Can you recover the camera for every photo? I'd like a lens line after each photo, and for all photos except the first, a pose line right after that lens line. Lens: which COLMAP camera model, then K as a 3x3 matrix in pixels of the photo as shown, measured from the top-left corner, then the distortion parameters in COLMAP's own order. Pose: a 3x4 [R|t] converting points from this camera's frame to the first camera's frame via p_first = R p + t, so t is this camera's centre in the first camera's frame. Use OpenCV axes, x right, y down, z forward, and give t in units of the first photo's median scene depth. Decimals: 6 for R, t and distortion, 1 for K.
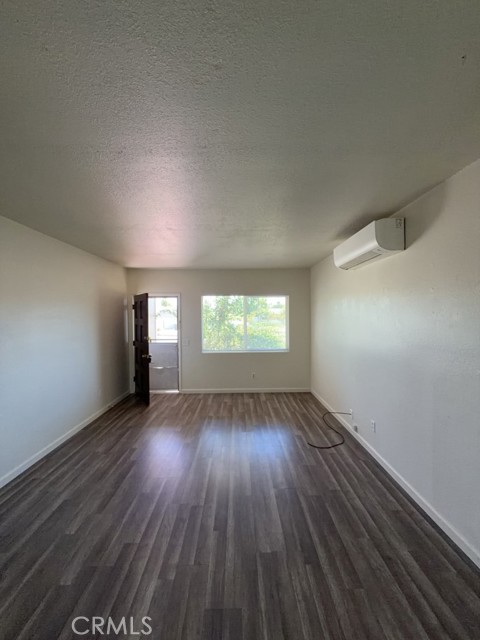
lens RADIAL K [[252.2, 0, 244.4], [0, 252.2, 318.4], [0, 0, 1]] dist [0.001024, -0.000138]
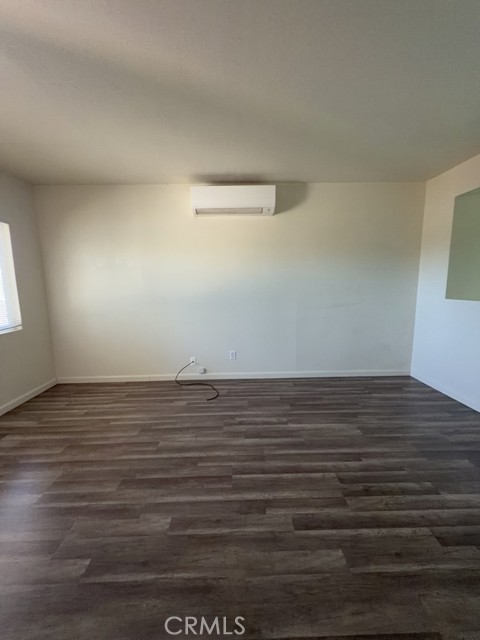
lens RADIAL K [[252.2, 0, 240.6], [0, 252.2, 320.1], [0, 0, 1]] dist [0.001024, -0.000138]
pose [[0.000639, -0.134507, 0.990912, -0.785987], [0.026267, 0.990573, 0.134444, 0.113016], [-0.999655, 0.025943, 0.004166, 1.116129]]
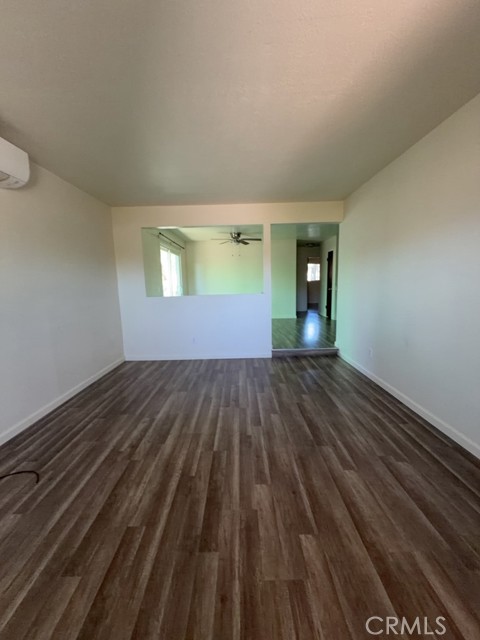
lens RADIAL K [[252.2, 0, 235.1], [0, 252.2, 323.0], [0, 0, 1]] dist [0.001024, -0.000138]
pose [[-0.998533, 0.026664, 0.047134, -0.265765], [0.034390, 0.984568, 0.171588, 0.100206], [-0.041831, 0.172957, -0.984041, 1.867342]]
